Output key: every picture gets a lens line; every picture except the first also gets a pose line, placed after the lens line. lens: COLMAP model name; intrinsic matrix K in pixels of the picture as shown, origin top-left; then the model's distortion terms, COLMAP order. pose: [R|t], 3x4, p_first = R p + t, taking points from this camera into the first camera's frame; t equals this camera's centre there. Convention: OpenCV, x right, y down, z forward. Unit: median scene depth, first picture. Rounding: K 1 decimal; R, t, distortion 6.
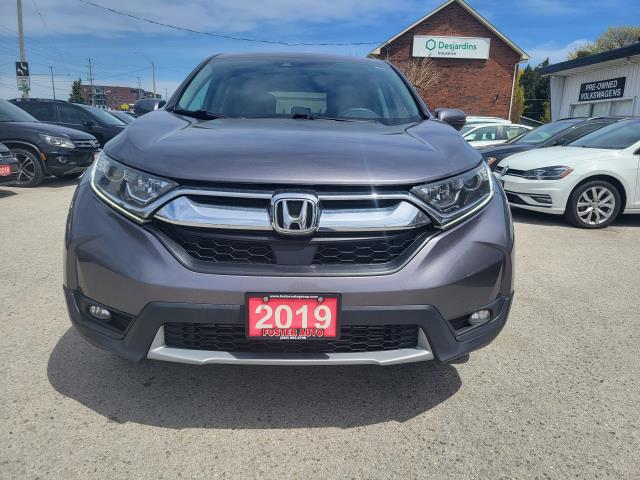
lens RADIAL K [[478.5, 0, 322.8], [0, 478.5, 239.8], [0, 0, 1]] dist [0.025960, -0.003550]
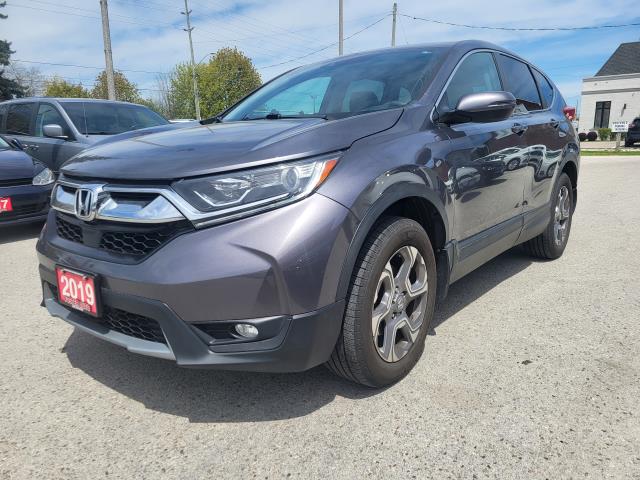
lens RADIAL K [[478.5, 0, 322.8], [0, 478.5, 239.8], [0, 0, 1]] dist [0.025960, -0.003550]
pose [[0.767814, 0.092170, -0.634009, 1.076518], [-0.101699, 0.994584, 0.021427, -0.045038], [0.632550, 0.048026, 0.773029, 0.439108]]
